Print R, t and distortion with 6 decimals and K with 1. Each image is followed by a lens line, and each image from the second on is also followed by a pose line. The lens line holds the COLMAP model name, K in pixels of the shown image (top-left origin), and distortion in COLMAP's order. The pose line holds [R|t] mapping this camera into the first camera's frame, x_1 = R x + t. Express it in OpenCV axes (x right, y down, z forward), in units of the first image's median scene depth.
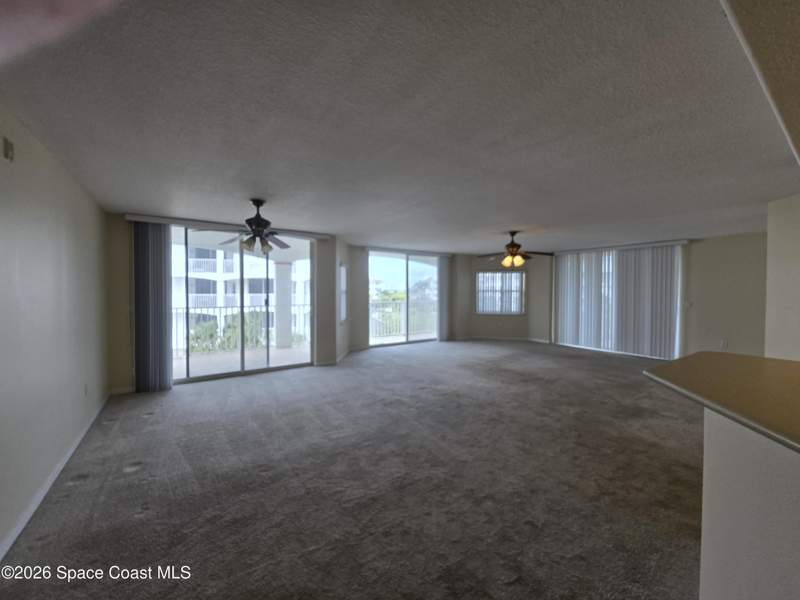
lens RADIAL K [[321.3, 0, 401.5], [0, 321.3, 296.8], [0, 0, 1]] dist [0.003813, 0.000927]
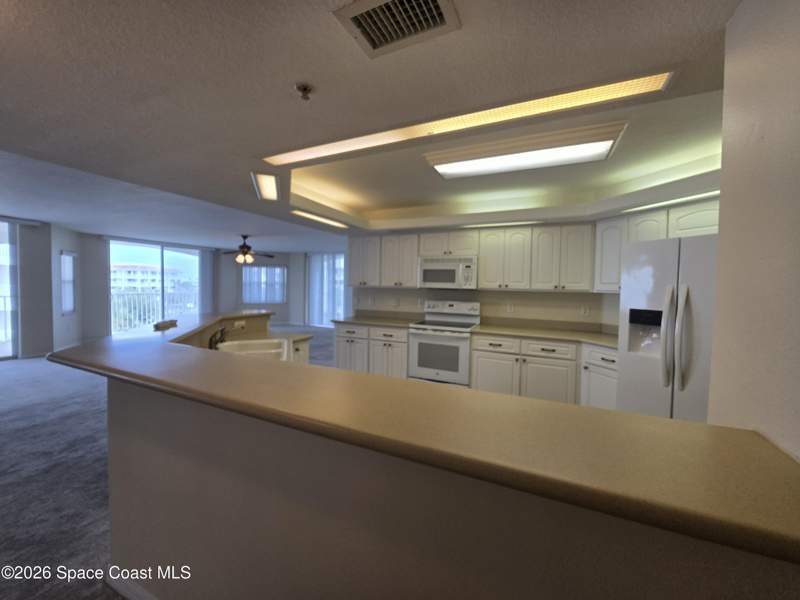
lens RADIAL K [[321.3, 0, 401.3], [0, 321.3, 298.9], [0, 0, 1]] dist [0.003813, 0.000927]
pose [[0.863974, -0.011284, 0.503410, 0.177862], [-0.001538, 0.999685, 0.025048, 0.010520], [-0.503534, -0.022415, 0.863685, -0.306499]]
